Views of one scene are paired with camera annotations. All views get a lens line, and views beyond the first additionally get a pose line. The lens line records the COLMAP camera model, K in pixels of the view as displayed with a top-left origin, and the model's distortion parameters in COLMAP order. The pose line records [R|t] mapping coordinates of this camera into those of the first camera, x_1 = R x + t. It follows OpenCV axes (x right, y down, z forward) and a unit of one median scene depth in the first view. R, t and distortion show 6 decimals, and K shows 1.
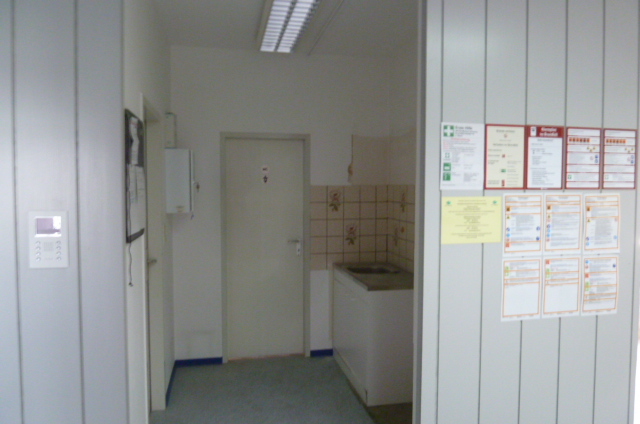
lens RADIAL K [[458.0, 0, 318.4], [0, 458.0, 211.6], [0, 0, 1]] dist [-0.042712, 0.000663]
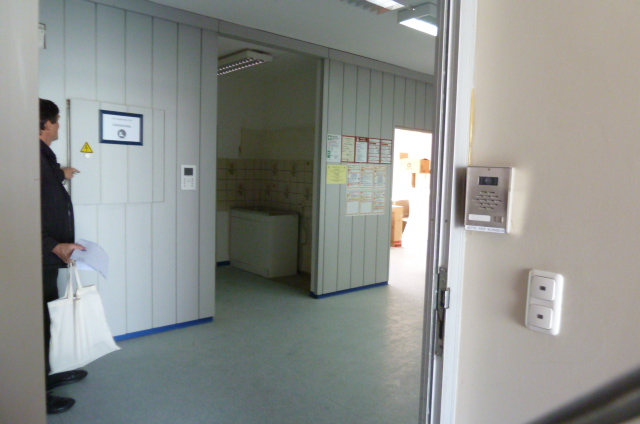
lens RADIAL K [[458.0, 0, 321.1], [0, 458.0, 211.2], [0, 0, 1]] dist [-0.042712, 0.000663]
pose [[0.875157, -0.019775, 0.483436, -0.889713], [-0.003968, 0.998837, 0.048041, 0.094005], [-0.483824, -0.043962, 0.874061, -1.071304]]
